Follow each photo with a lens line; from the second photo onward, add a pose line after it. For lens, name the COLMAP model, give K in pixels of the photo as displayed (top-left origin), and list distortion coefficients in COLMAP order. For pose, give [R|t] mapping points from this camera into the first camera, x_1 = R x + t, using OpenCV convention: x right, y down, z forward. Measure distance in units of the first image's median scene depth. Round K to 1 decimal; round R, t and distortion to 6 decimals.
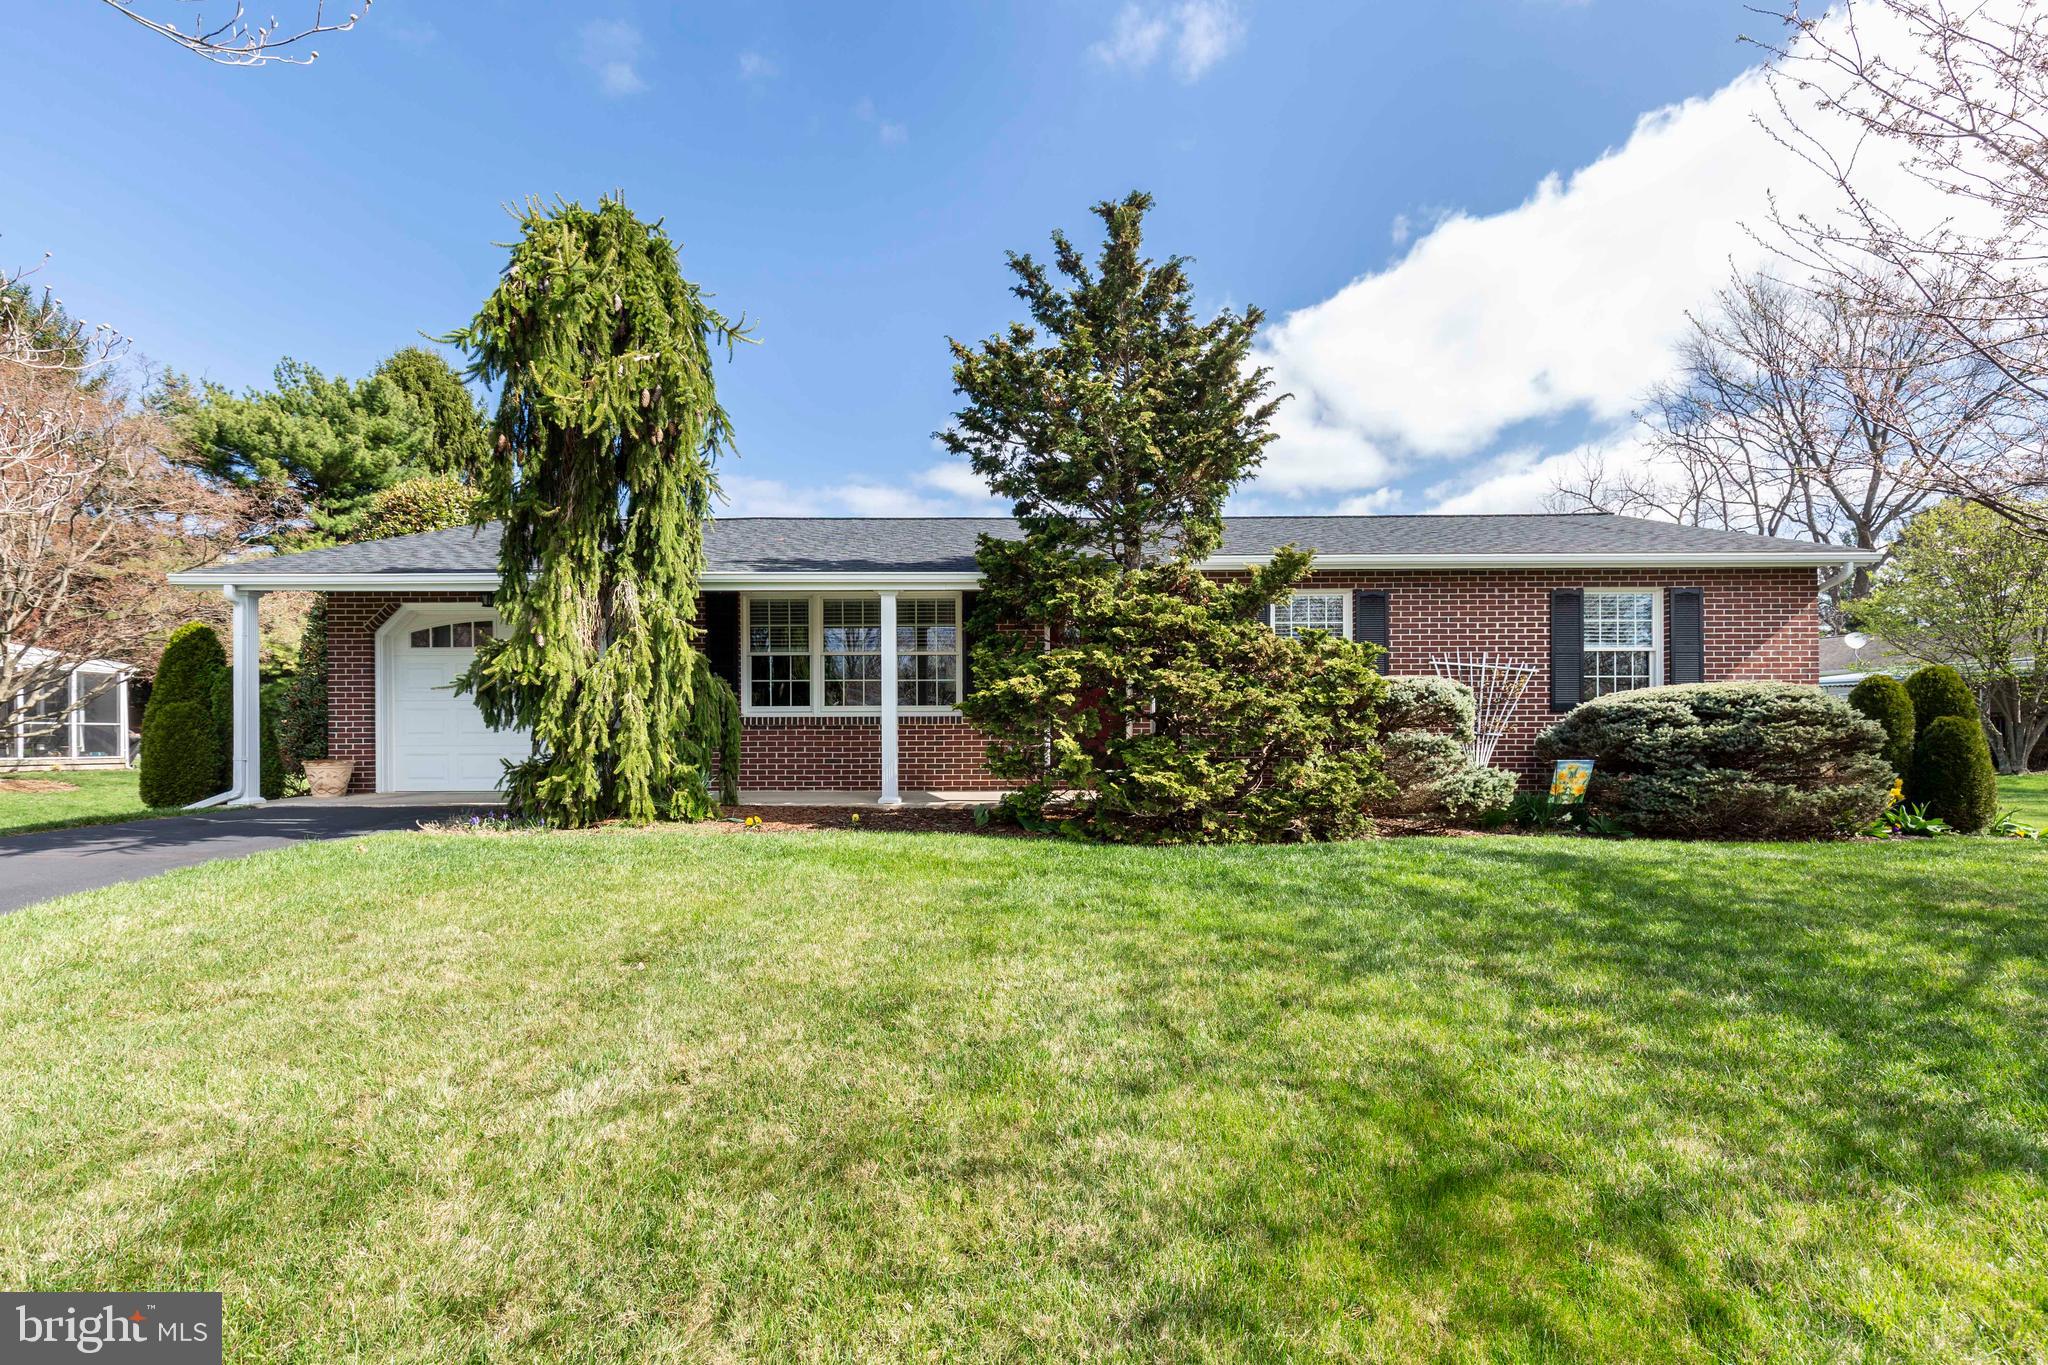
lens RADIAL K [[908.9, 0, 1020.5], [0, 908.9, 669.5], [0, 0, 1]] dist [0.000806, 0.000149]
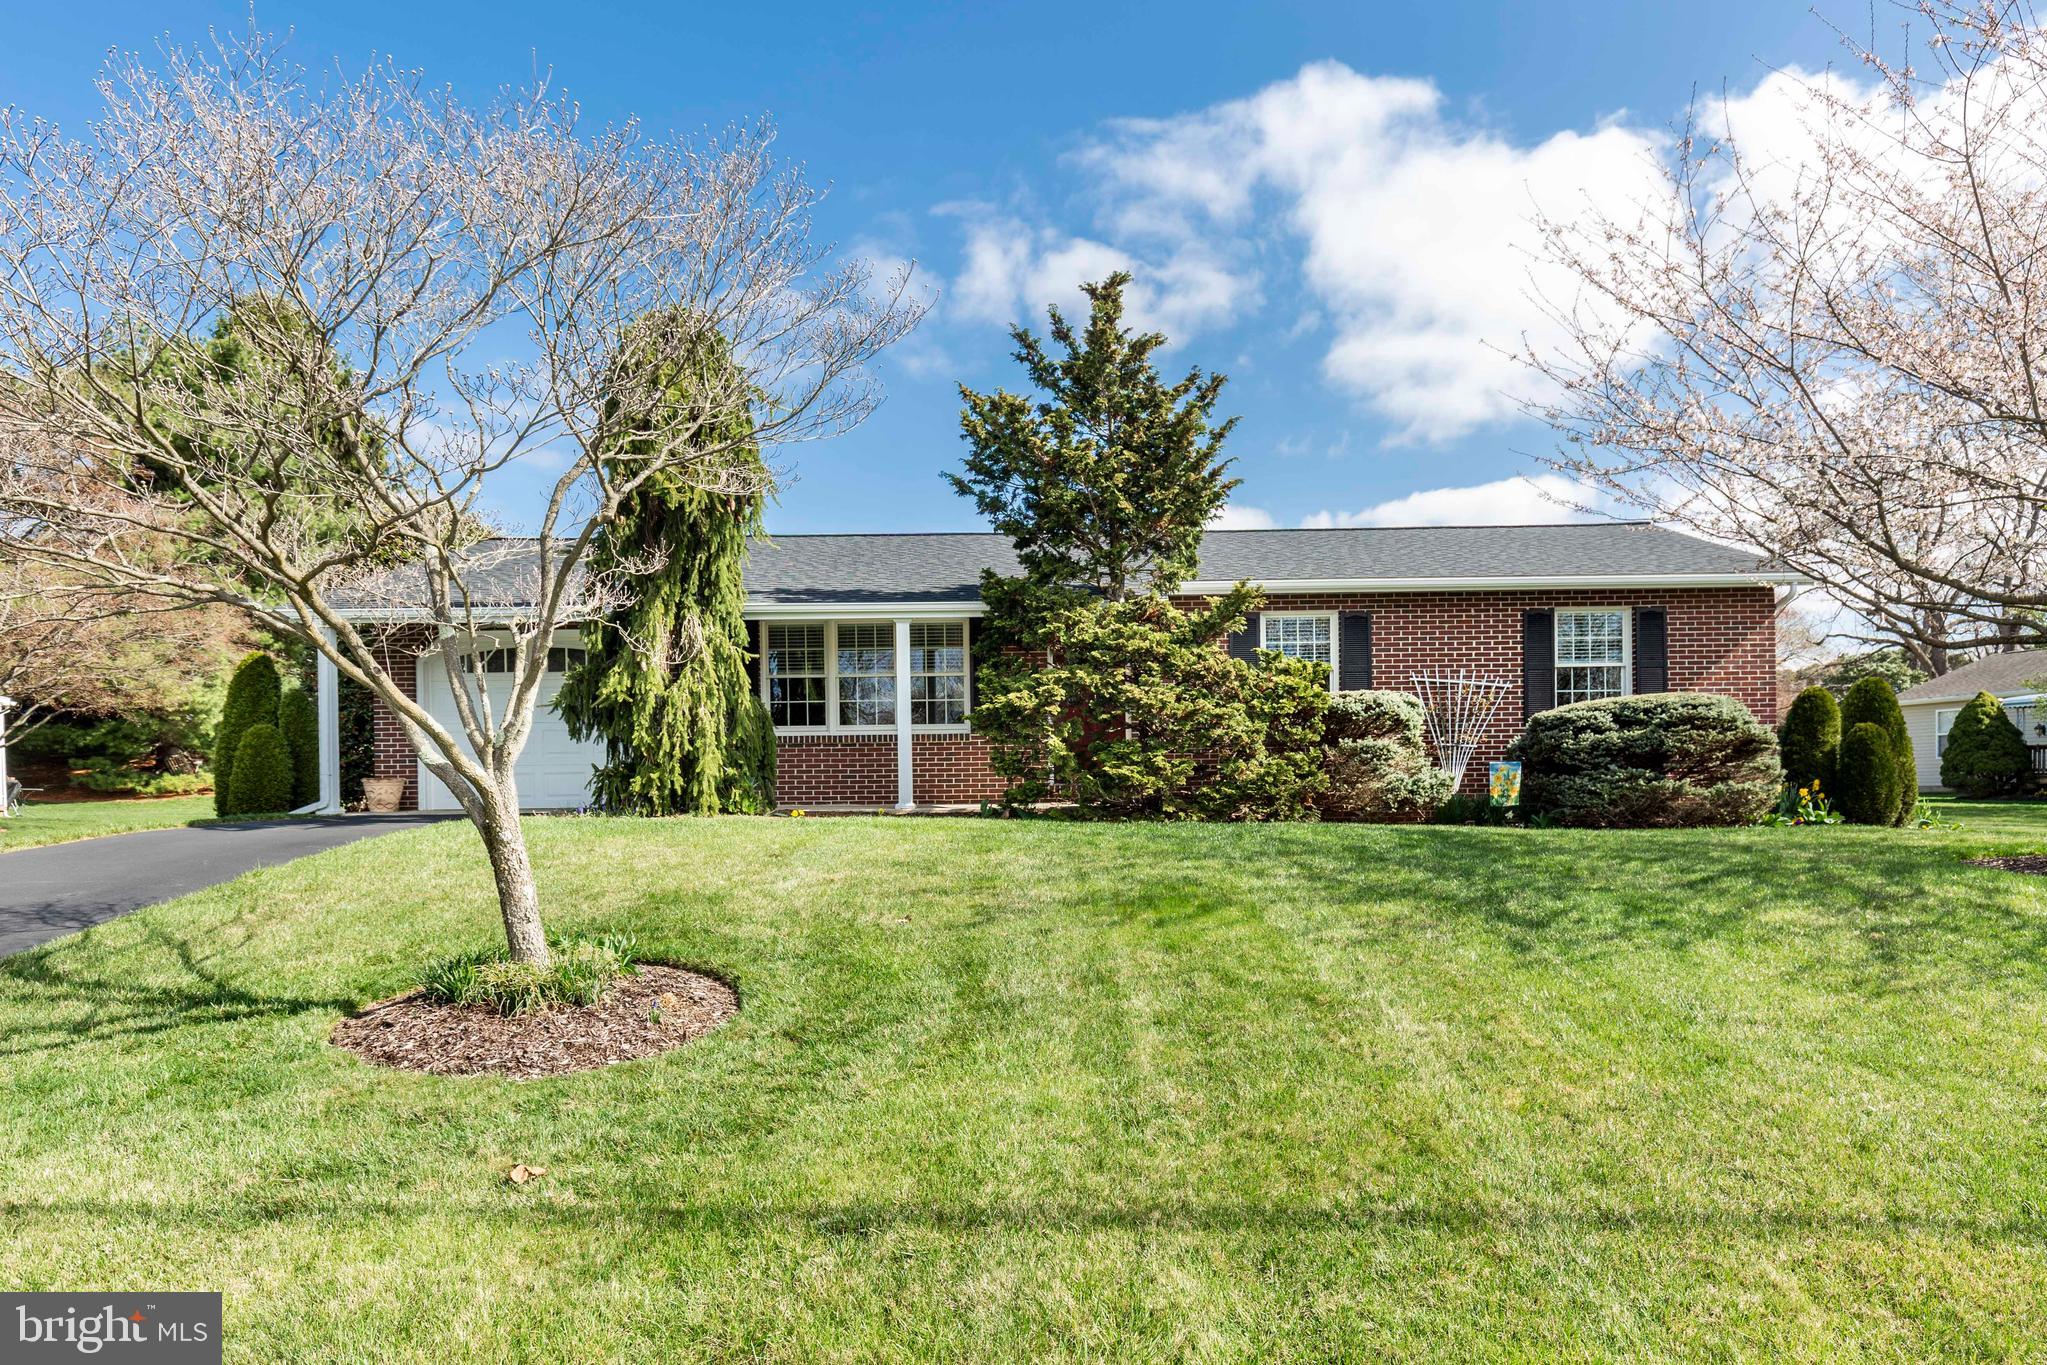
lens RADIAL K [[1289.3, 0, 1023.5], [0, 1289.3, 682.5], [0, 0, 1]] dist [-0.000024, -0.000007]
pose [[0.999680, -0.008823, -0.023721, 0.044834], [0.008527, 0.999885, -0.012563, 0.015067], [0.023829, 0.012357, 0.999640, -0.658428]]
